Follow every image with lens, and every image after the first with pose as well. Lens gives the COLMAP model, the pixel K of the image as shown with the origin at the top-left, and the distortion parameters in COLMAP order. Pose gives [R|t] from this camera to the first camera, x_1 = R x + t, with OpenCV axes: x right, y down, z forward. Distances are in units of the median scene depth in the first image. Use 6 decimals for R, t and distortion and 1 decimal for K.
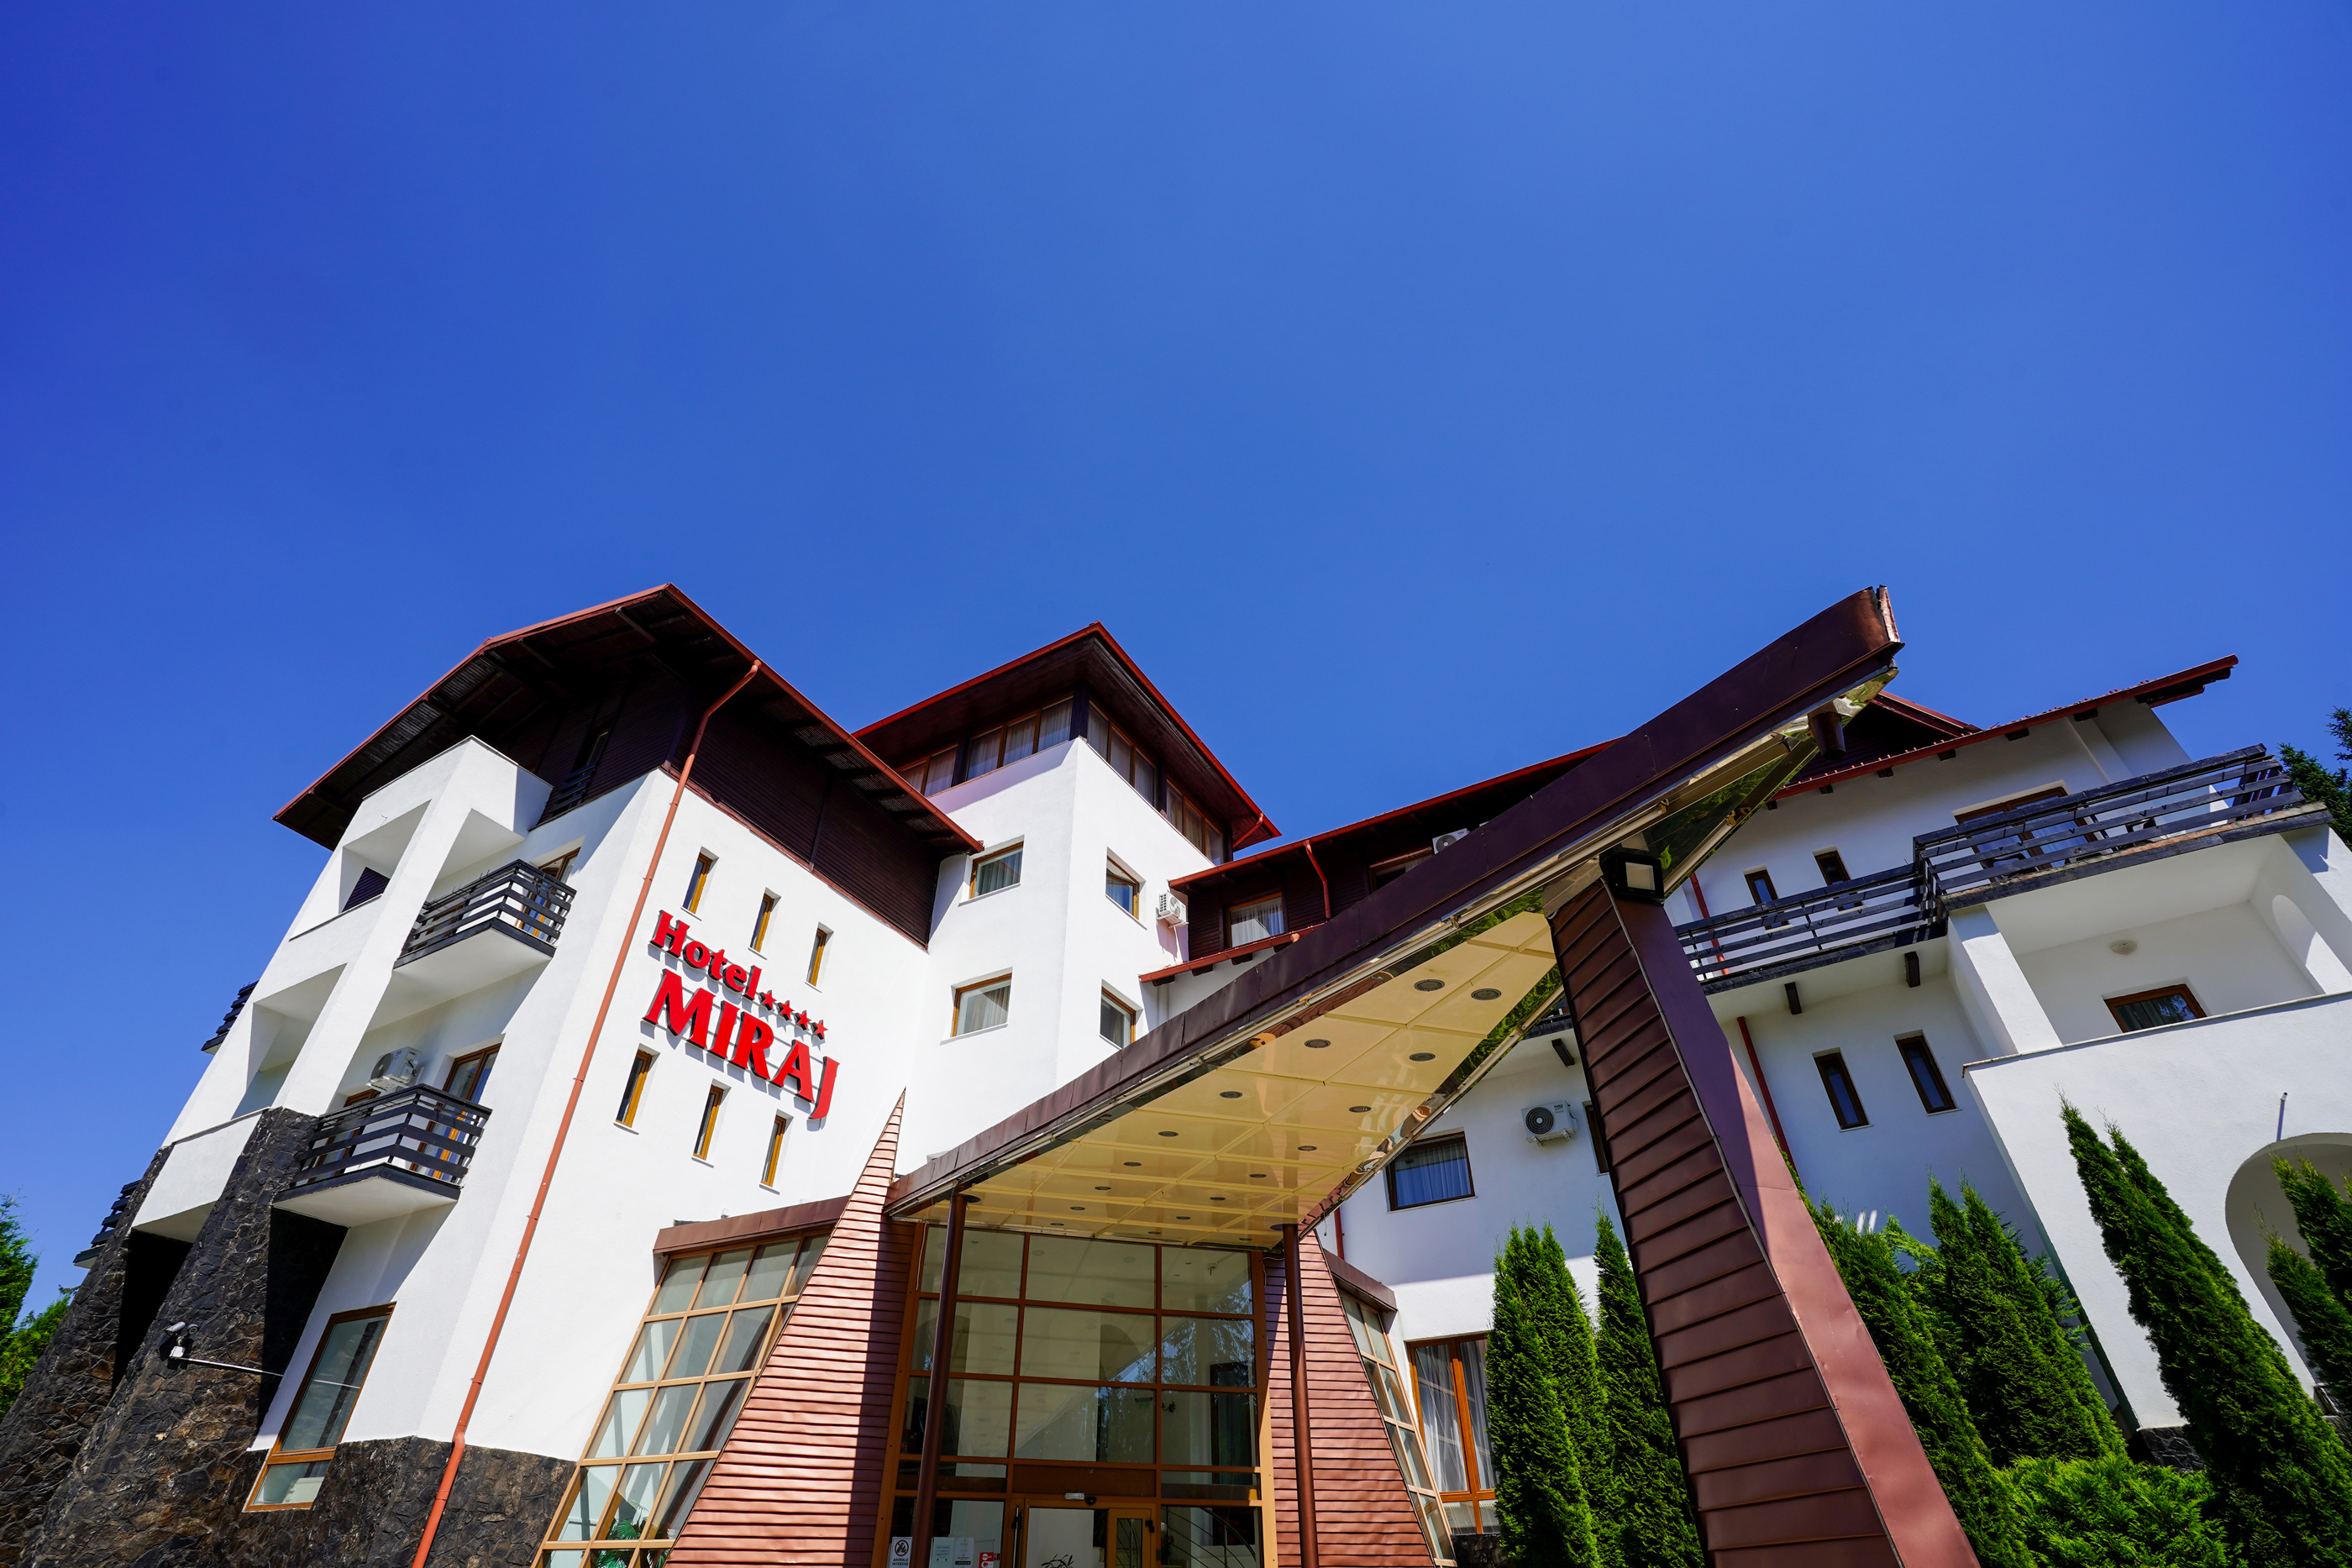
lens RADIAL K [[1084.0, 0, 1164.1], [0, 1084.0, 794.9], [0, 0, 1]] dist [-0.065555, 0.024551]
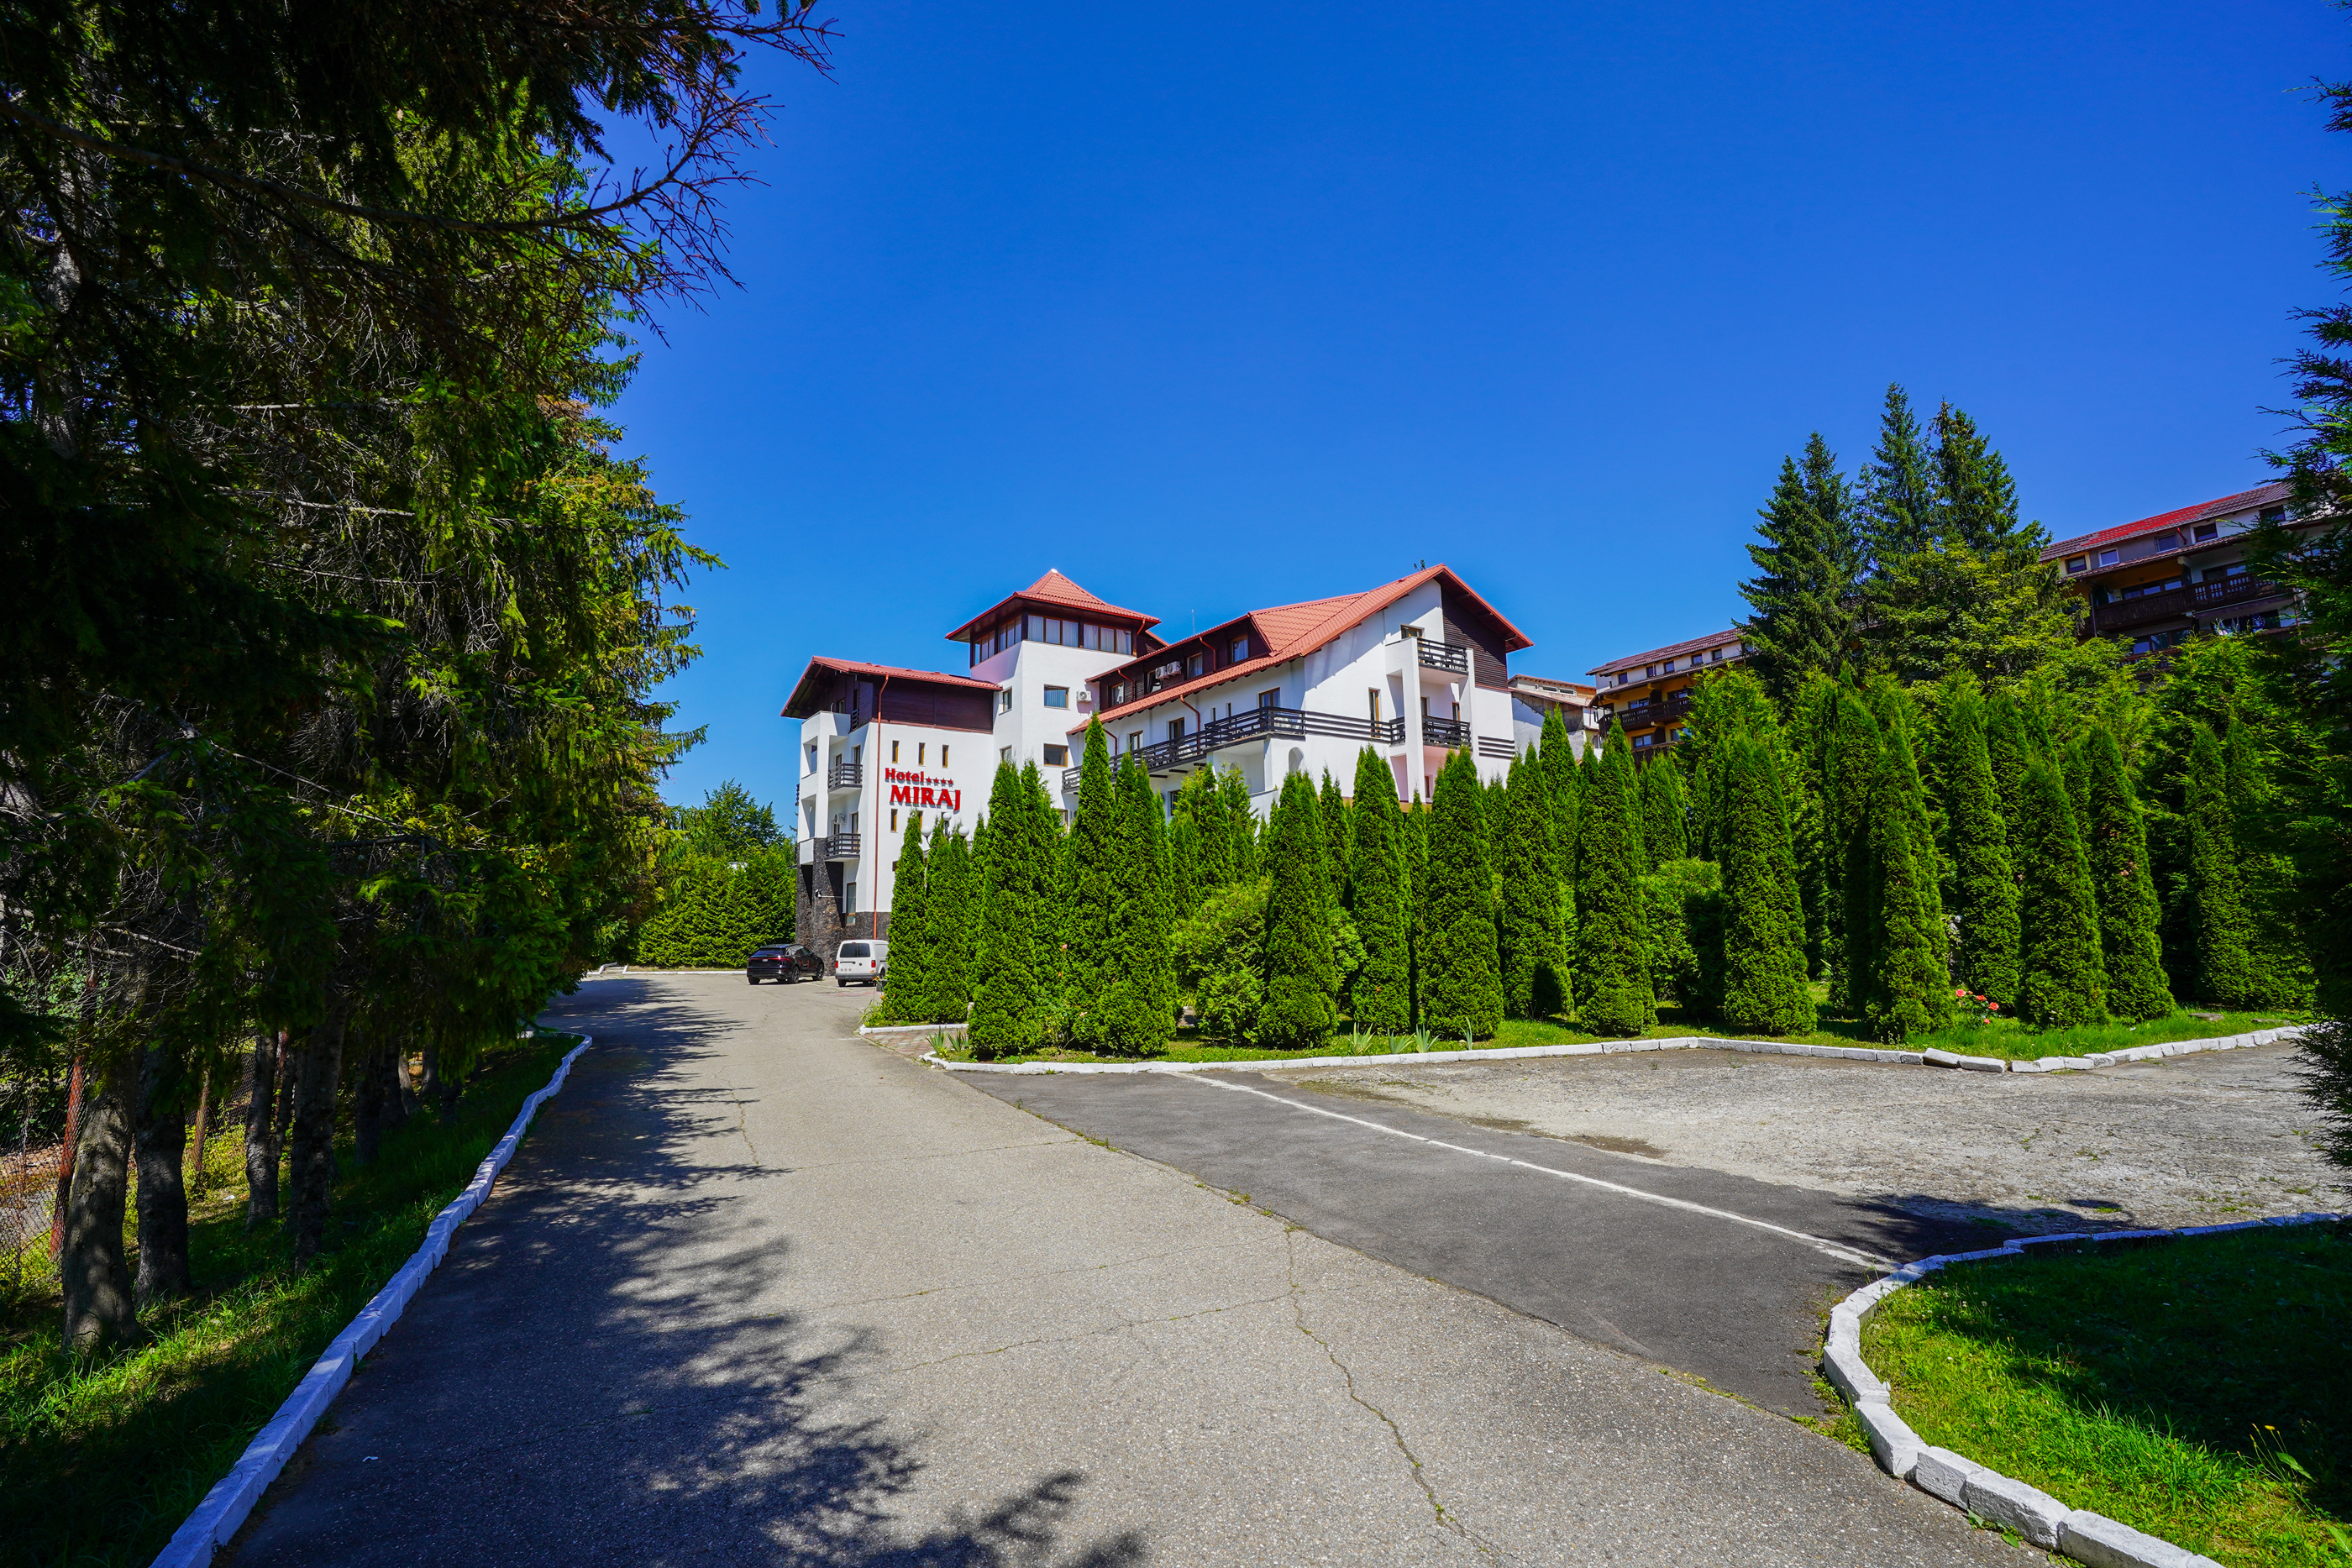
lens RADIAL K [[1137.7, 0, 1166.3], [0, 1137.7, 799.1], [0, 0, 1]] dist [-0.065380, 0.028481]
pose [[0.892224, -0.056883, -0.447996, 2.169895], [0.283679, 0.842473, 0.458002, -1.357518], [0.351372, -0.535728, 0.767811, -1.662059]]
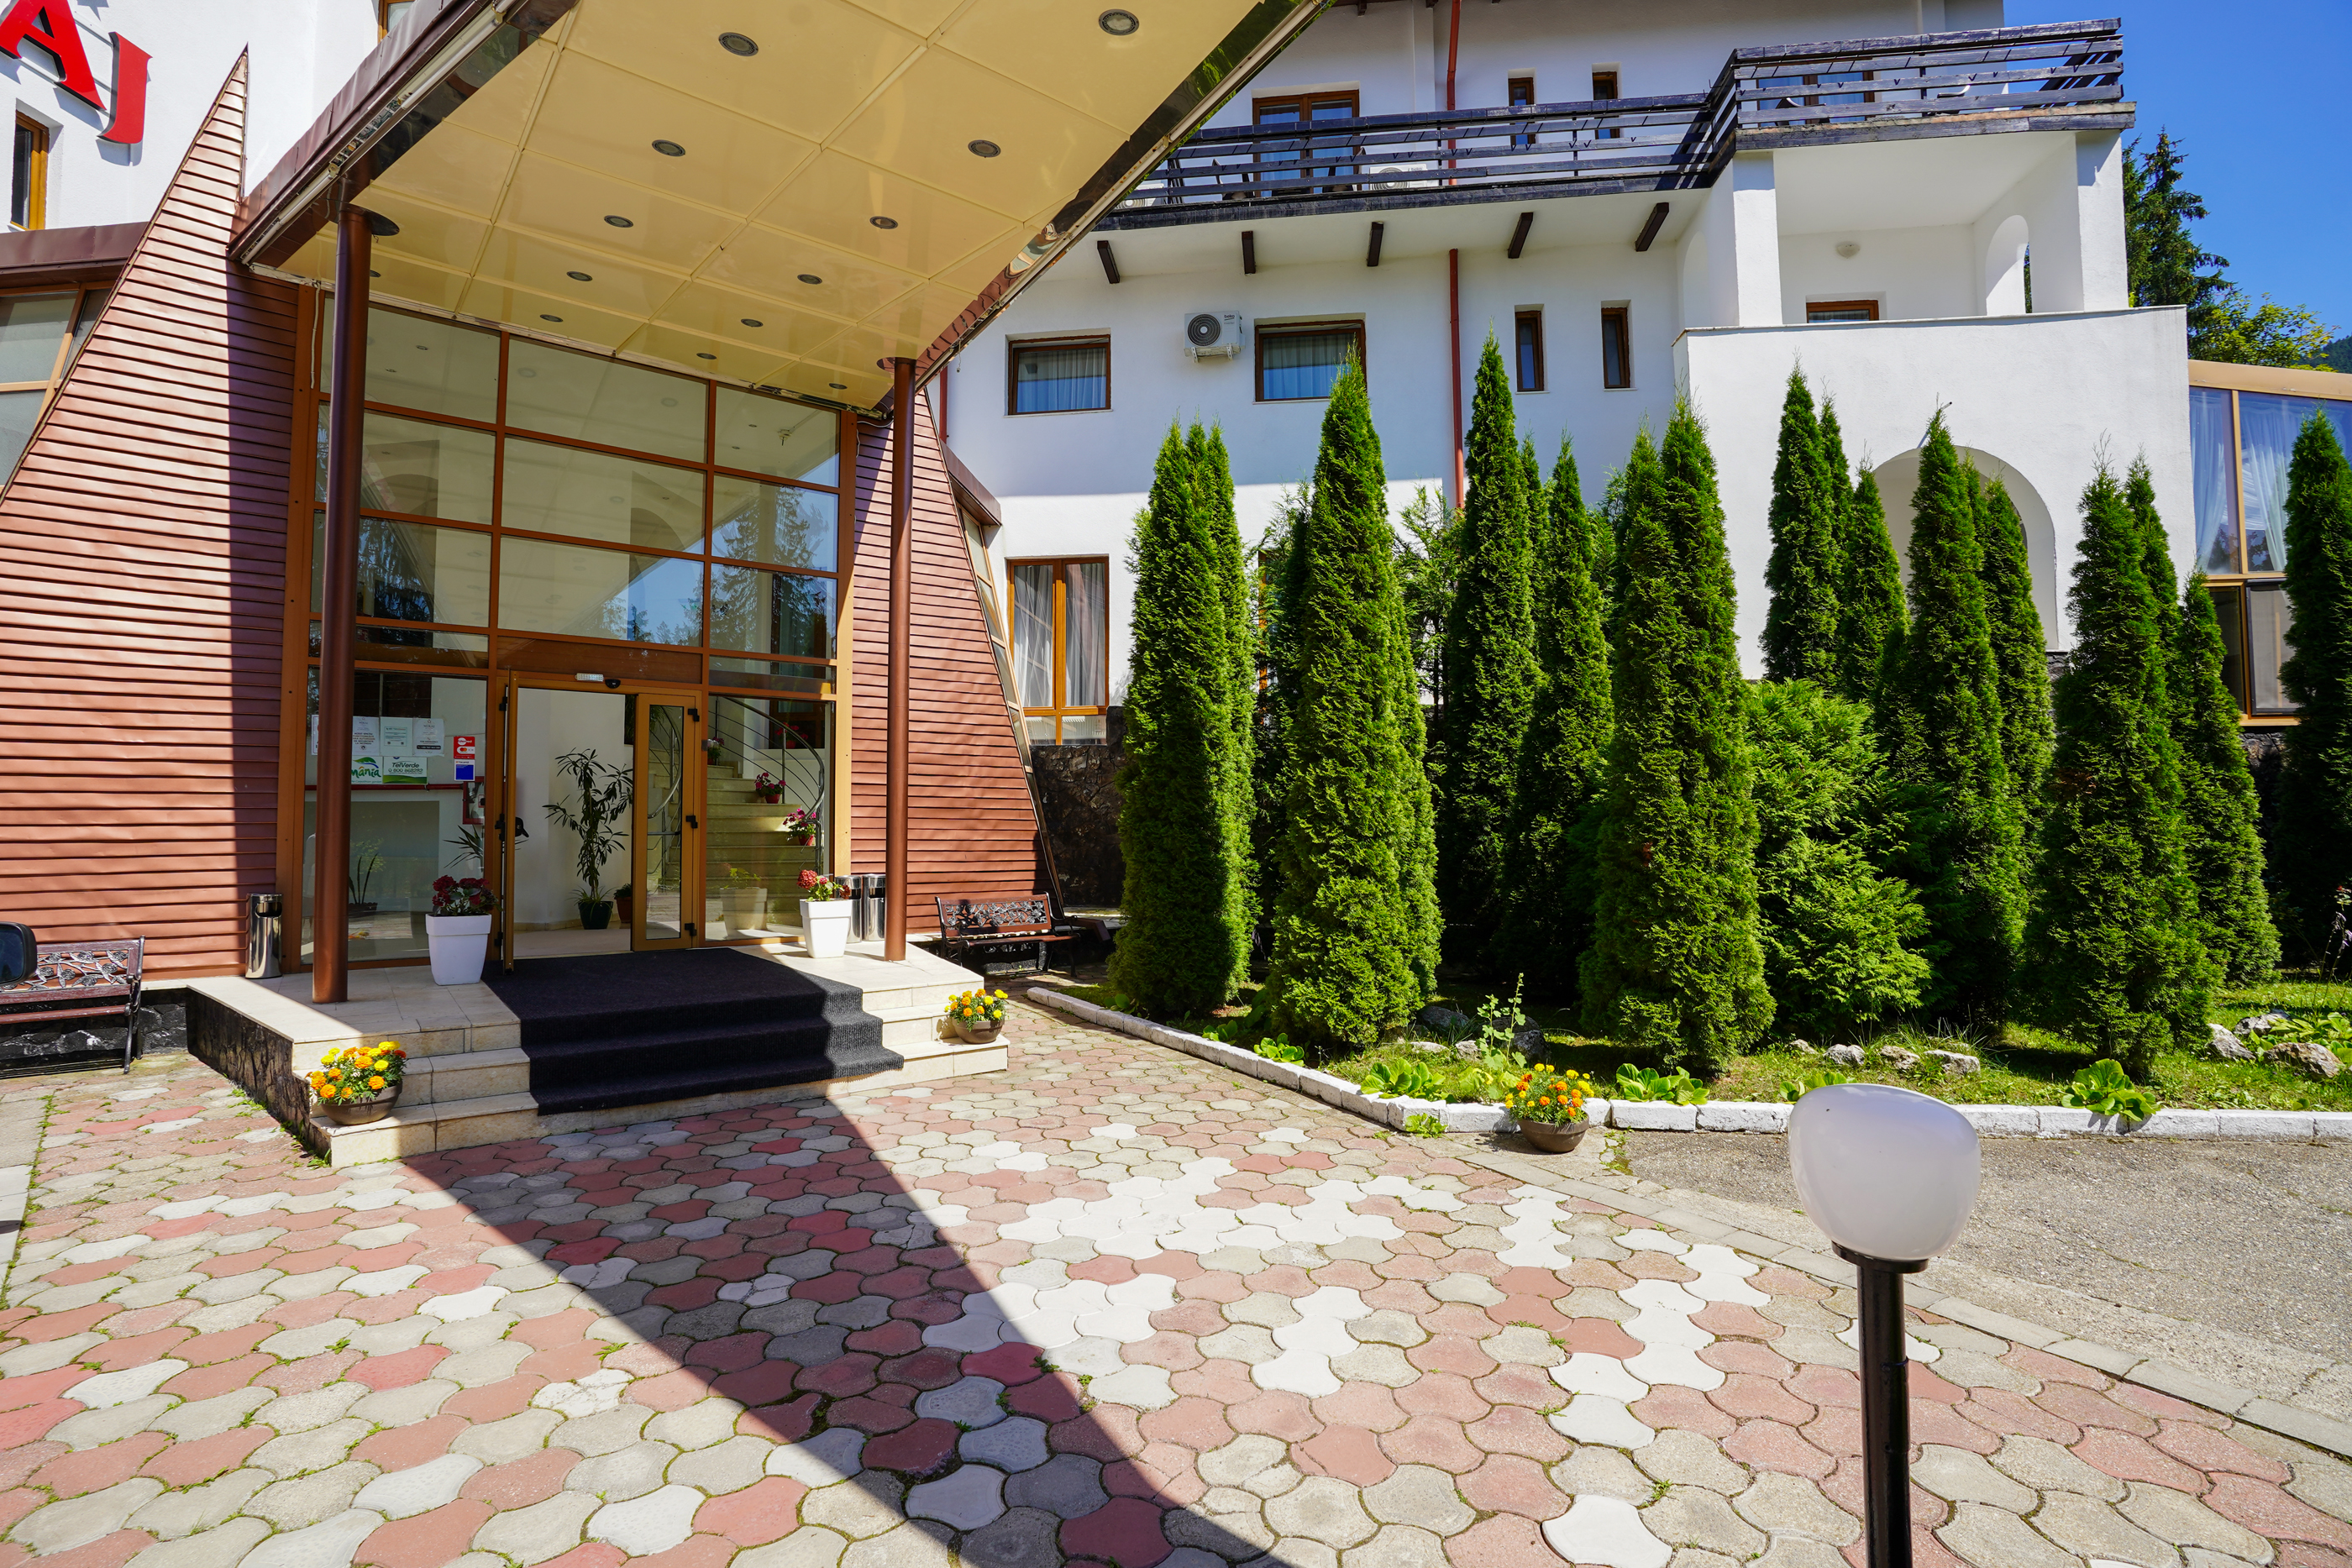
lens RADIAL K [[1076.8, 0, 1155.2], [0, 1076.8, 786.6], [0, 0, 1]] dist [-0.062342, 0.020996]
pose [[0.923305, 0.013054, 0.383846, 0.000653], [-0.236743, 0.806316, 0.542040, 0.179922], [-0.302426, -0.591341, 0.747566, 0.214405]]
